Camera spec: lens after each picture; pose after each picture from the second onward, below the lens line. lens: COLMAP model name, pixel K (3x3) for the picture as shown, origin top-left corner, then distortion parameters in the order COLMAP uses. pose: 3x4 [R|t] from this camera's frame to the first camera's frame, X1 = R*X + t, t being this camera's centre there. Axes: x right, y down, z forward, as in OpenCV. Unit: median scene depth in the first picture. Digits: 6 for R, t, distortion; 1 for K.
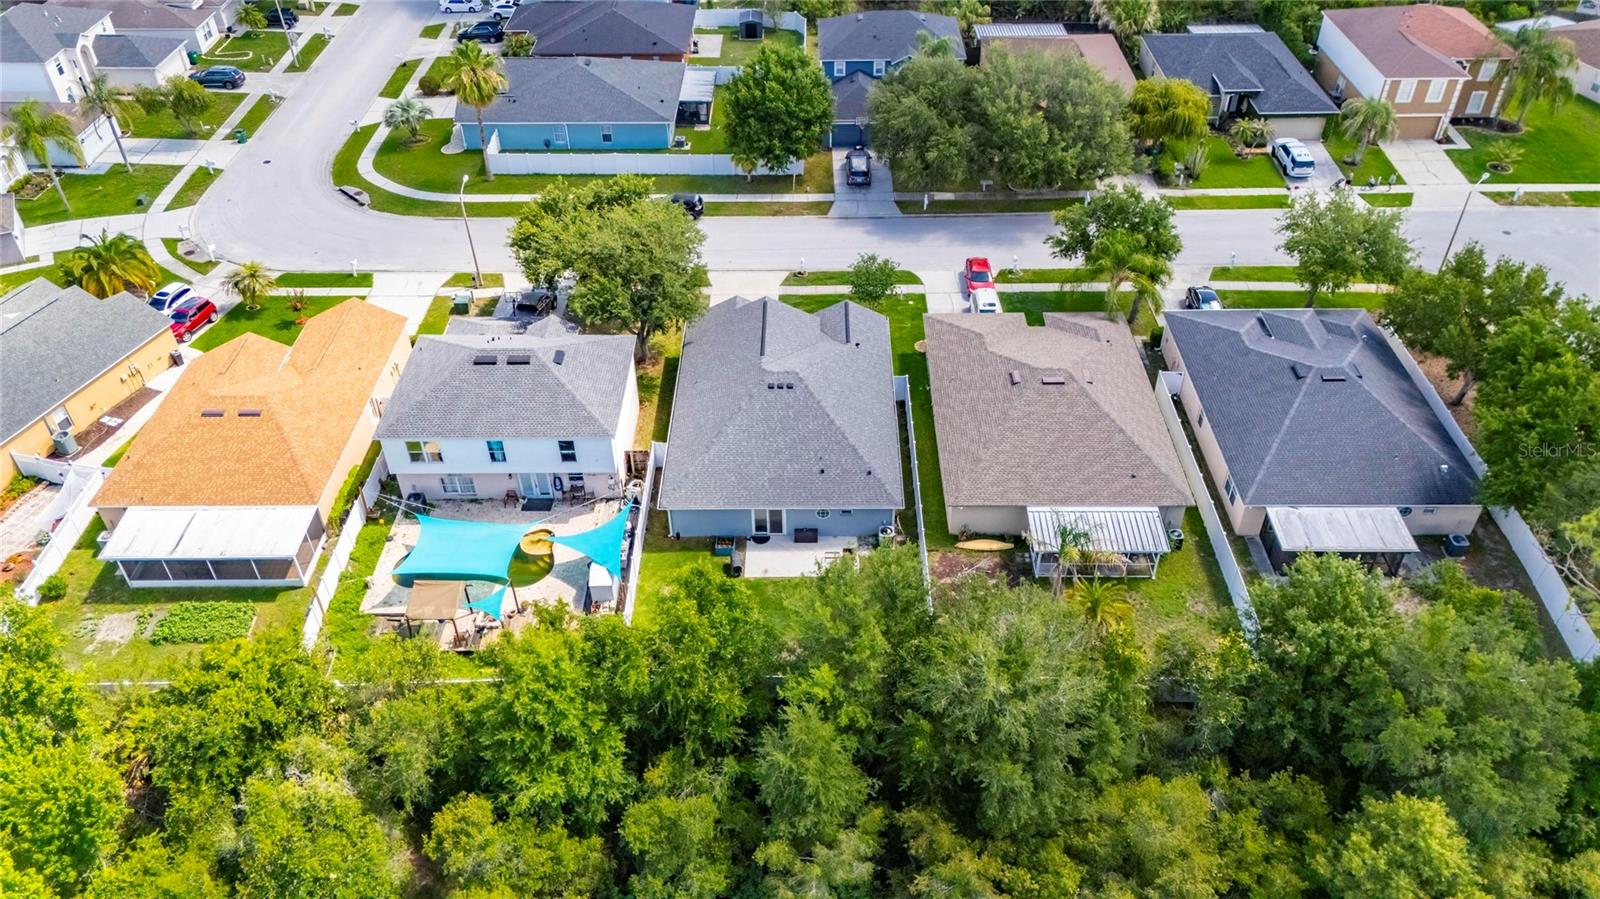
lens RADIAL K [[1175.5, 0, 802.5], [0, 1175.5, 451.5], [0, 0, 1]] dist [0.061166, -0.051513]
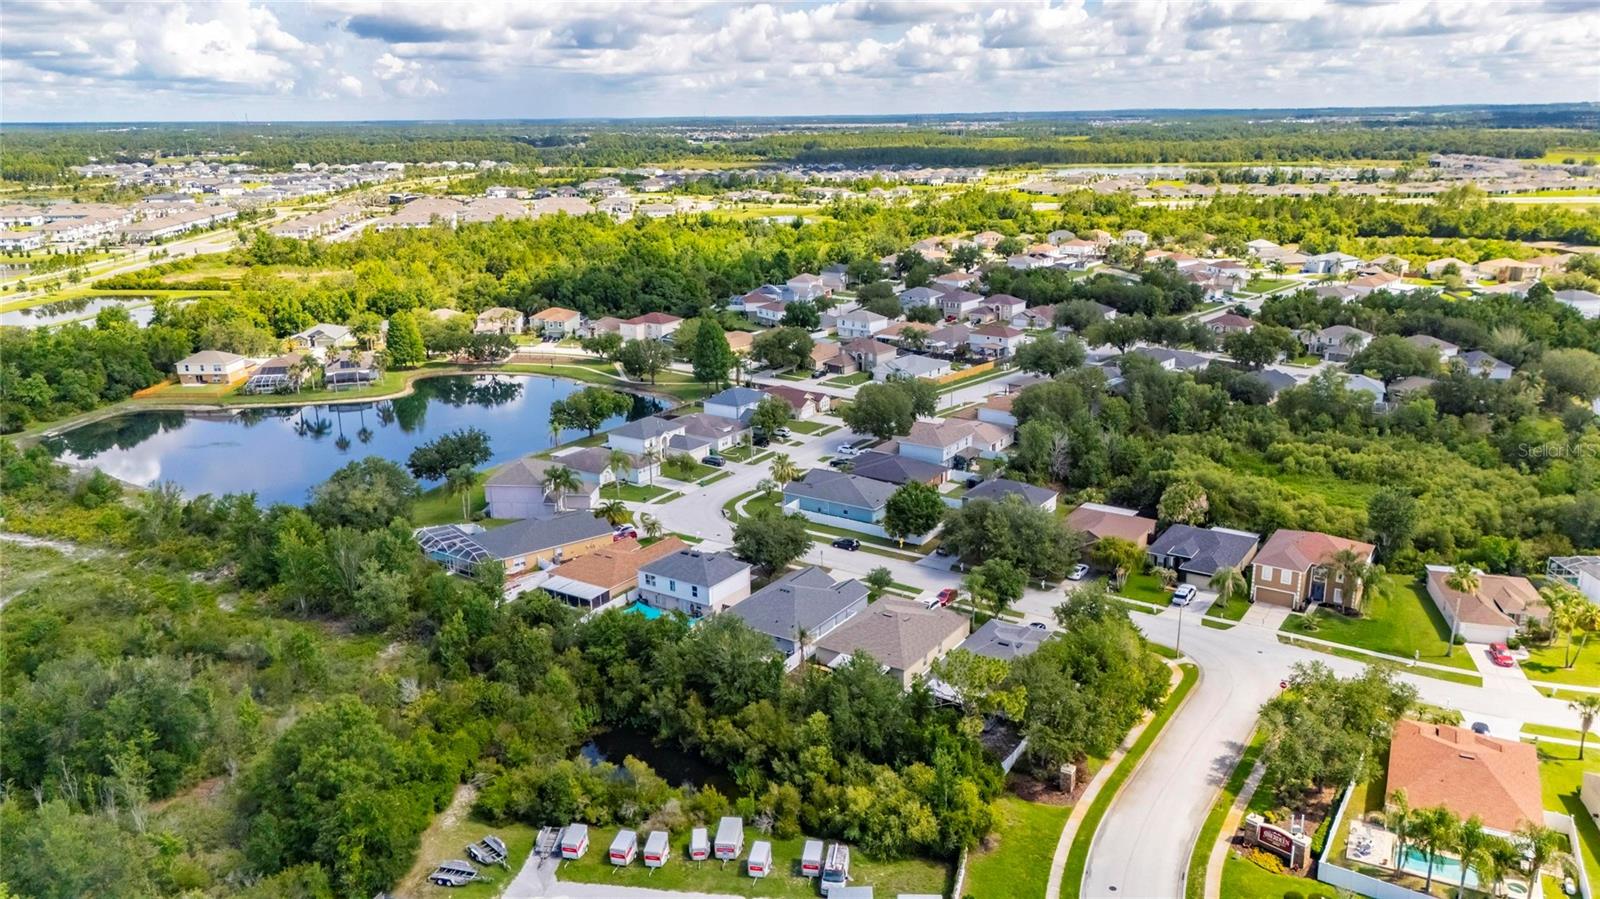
lens RADIAL K [[1175.5, 0, 802.5], [0, 1175.5, 451.5], [0, 0, 1]] dist [0.061166, -0.051513]
pose [[0.840398, 0.151131, -0.520472, 0.824254], [-0.343352, 0.891497, -0.295538, 0.261015], [0.419334, 0.427075, 0.801103, -0.675192]]
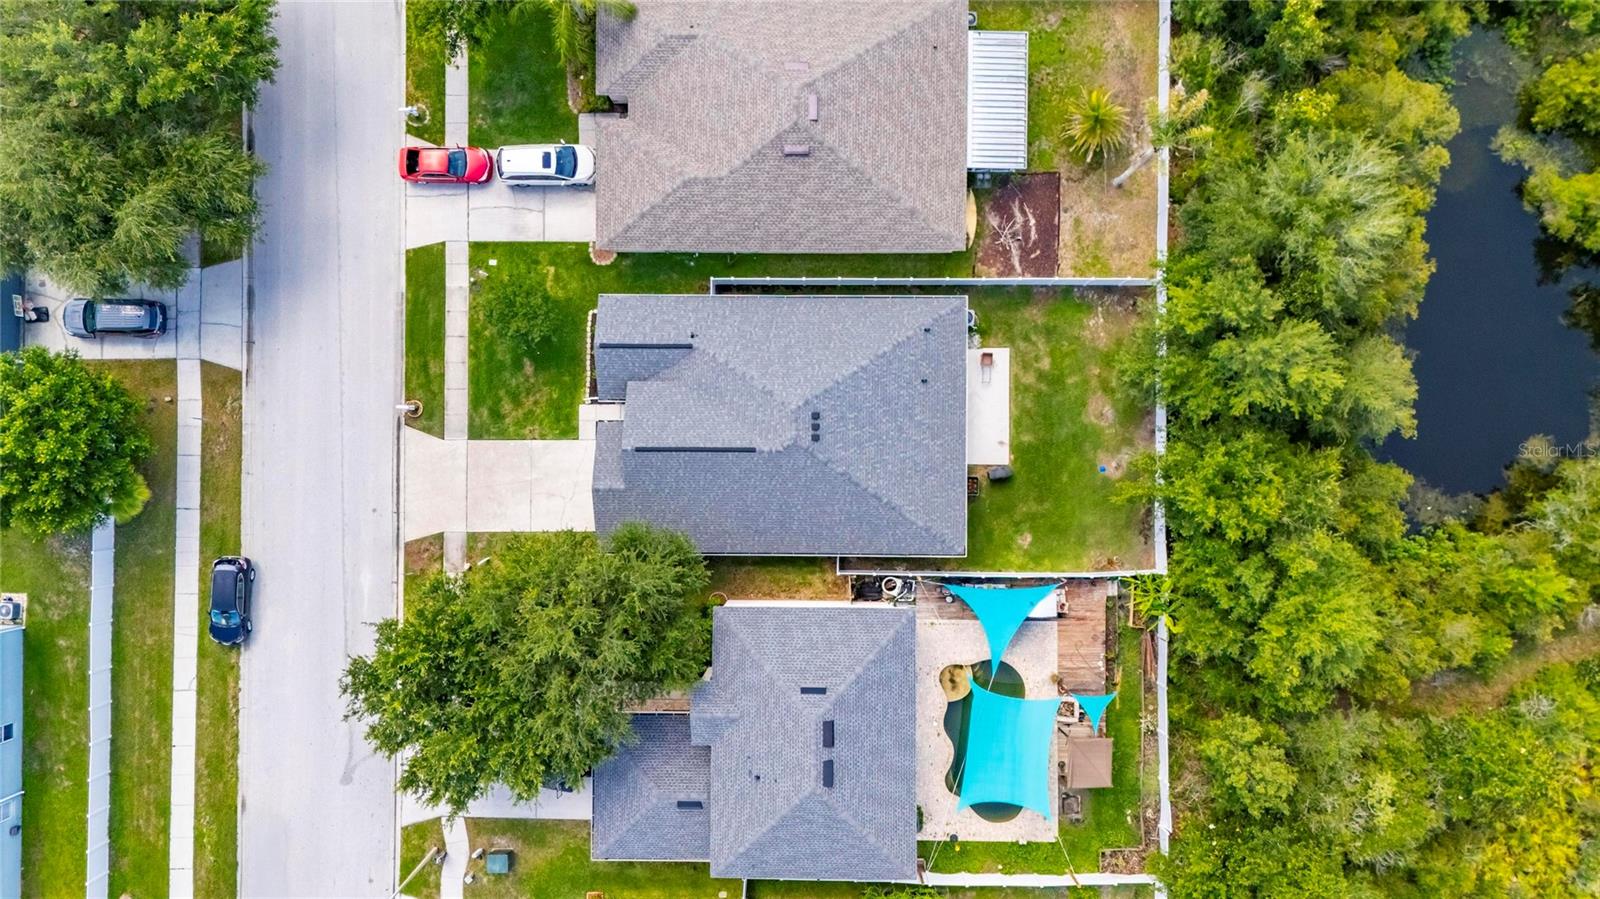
lens RADIAL K [[1175.5, 0, 802.5], [0, 1175.5, 451.5], [0, 0, 1]] dist [0.061166, -0.051513]
pose [[-0.002582, -0.999913, 0.012904, -0.033209], [0.646423, 0.008177, 0.762936, -0.498527], [-0.762975, 0.010311, 0.646346, 0.318895]]
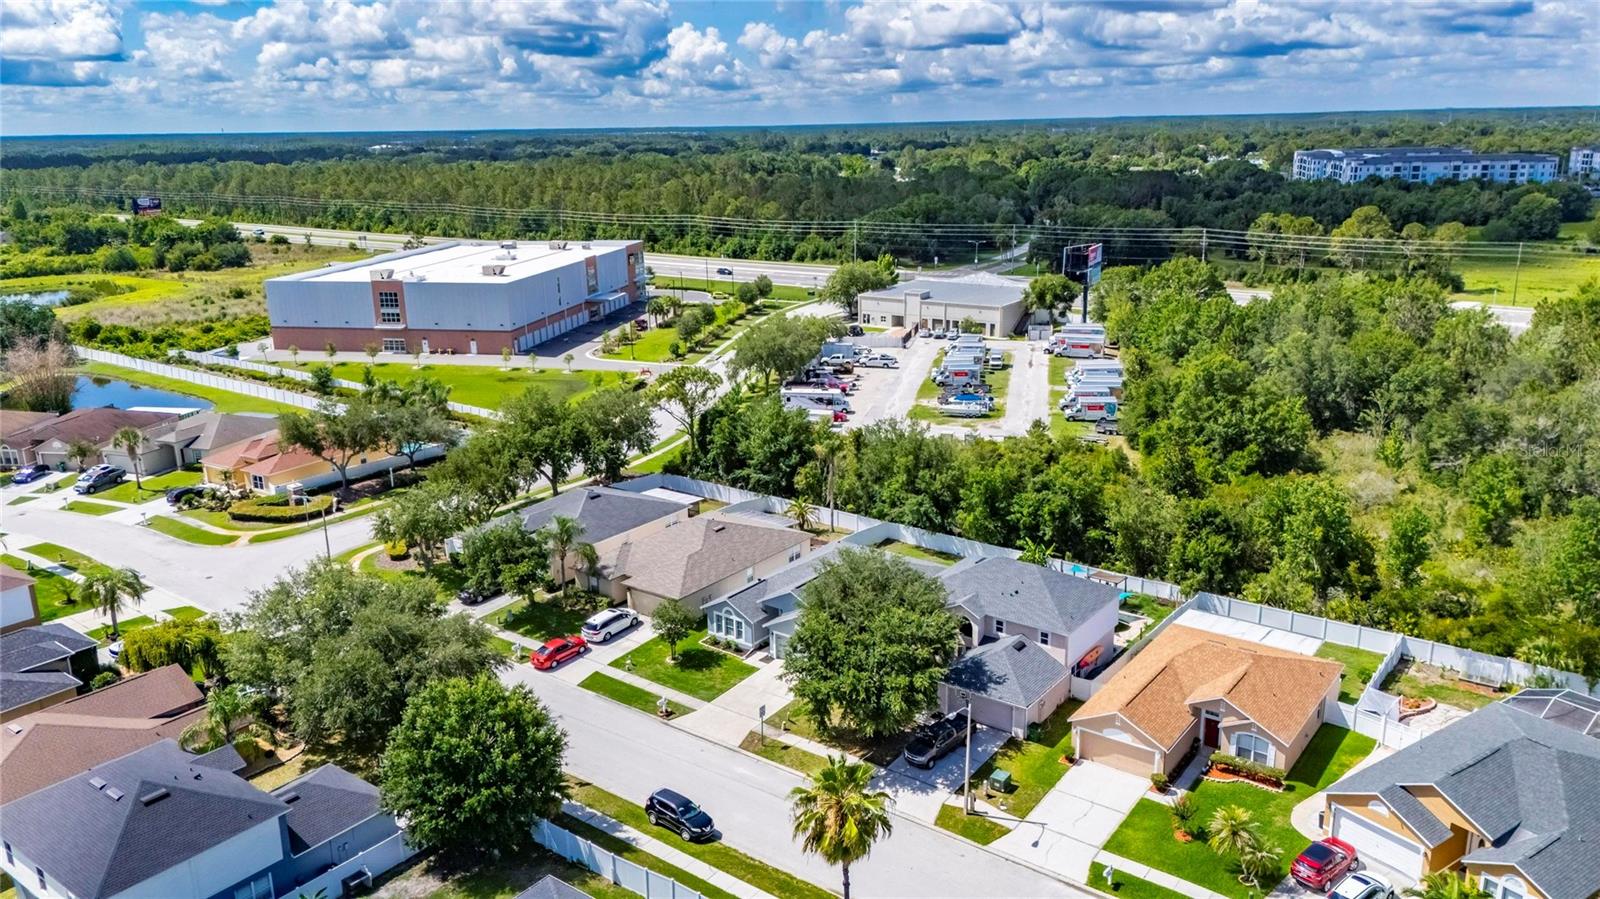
lens RADIAL K [[1175.1, 0, 800.0], [0, 1175.1, 449.5], [0, 0, 1]] dist [0.113498, -0.158481]
pose [[-0.801620, -0.133889, 0.582648, -0.561739], [0.402067, 0.600523, 0.691169, -0.815211], [-0.442434, 0.788319, -0.427559, 1.083065]]
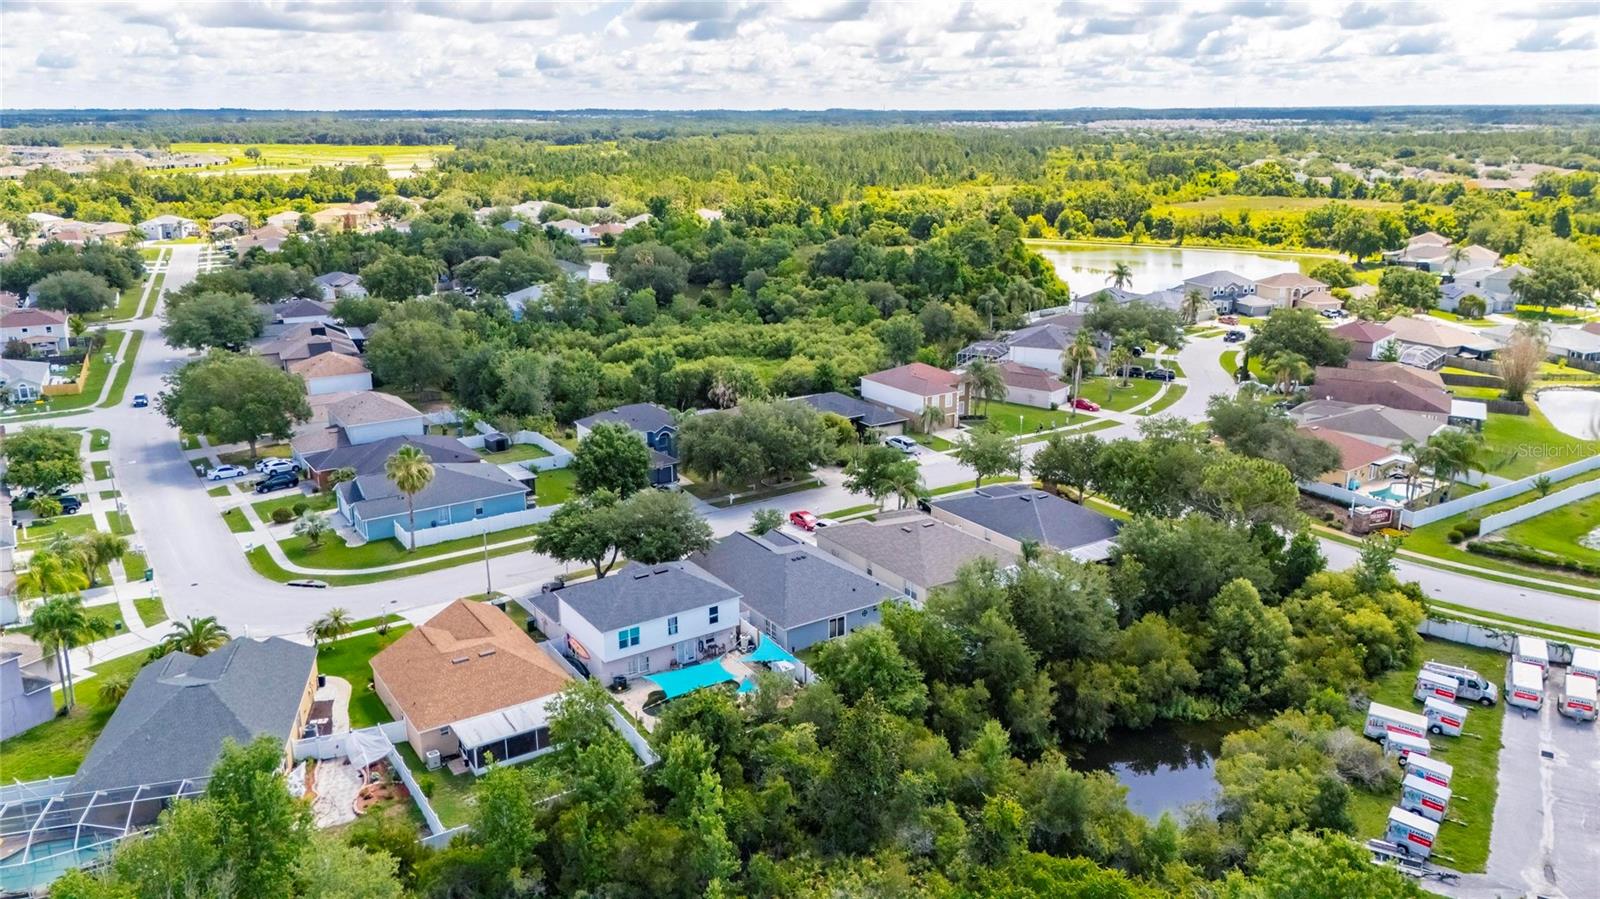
lens RADIAL K [[1168.7, 0, 801.3], [0, 1168.7, 453.3], [0, 0, 1]] dist [0.078918, -0.078921]
pose [[0.831156, -0.150232, 0.535360, -0.596956], [0.350894, 0.888597, -0.295412, 0.203343], [-0.431339, 0.433389, 0.791278, -0.234938]]
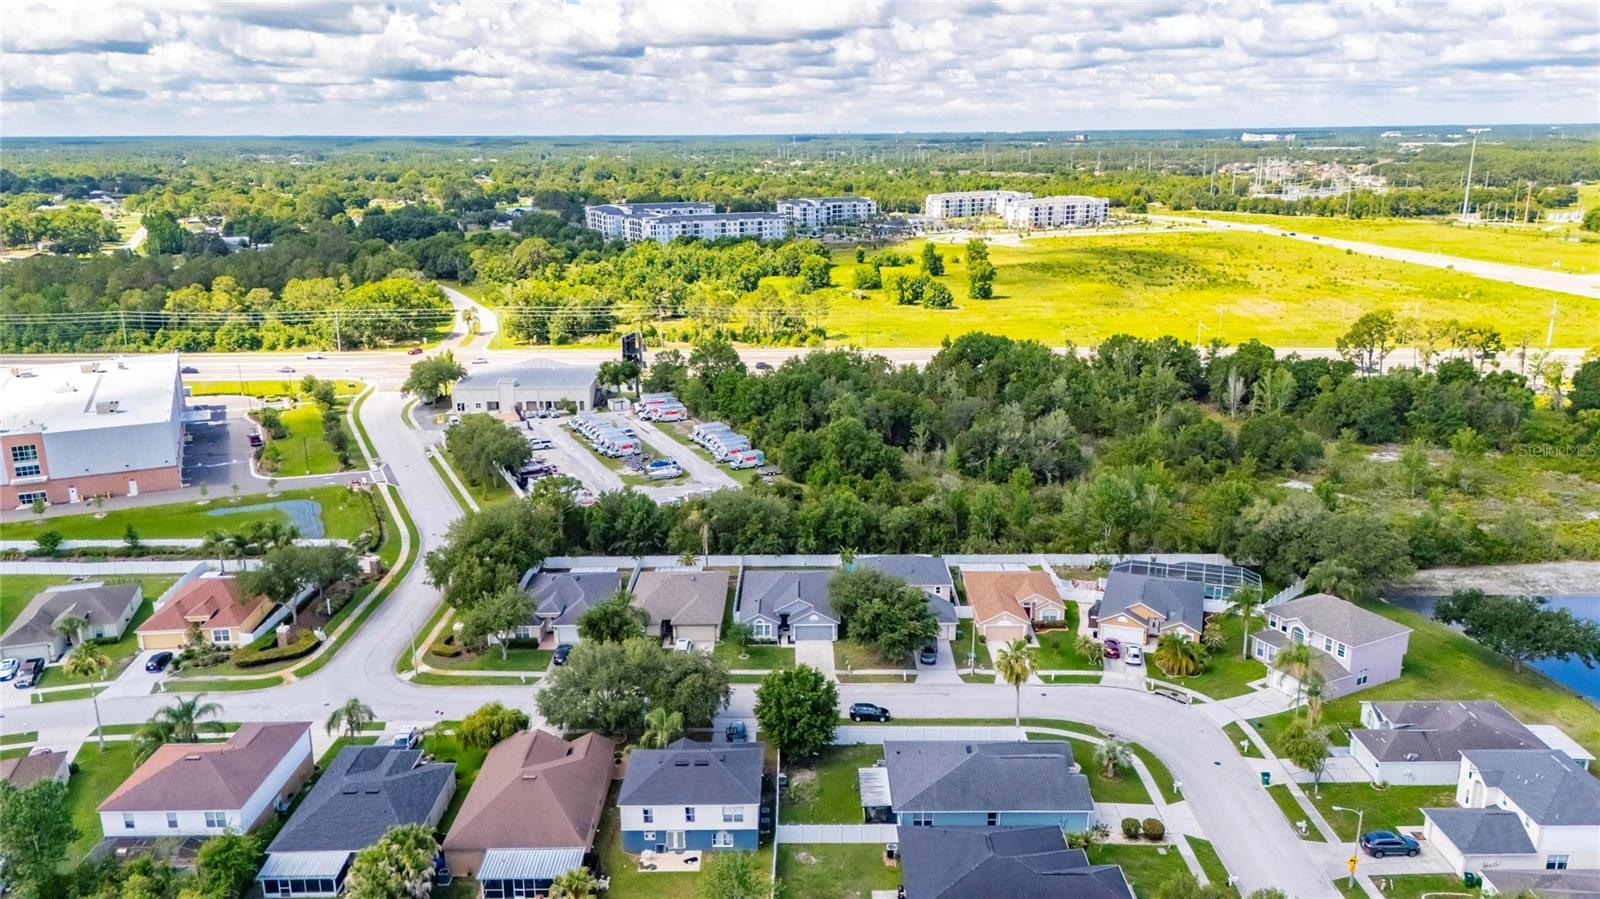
lens RADIAL K [[1175.5, 0, 802.5], [0, 1175.5, 451.5], [0, 0, 1]] dist [0.061166, -0.051513]
pose [[-0.999793, 0.020136, -0.003047, -0.027928], [0.009110, 0.576012, 0.817391, -1.531131], [0.018214, 0.817193, -0.576076, 1.534714]]
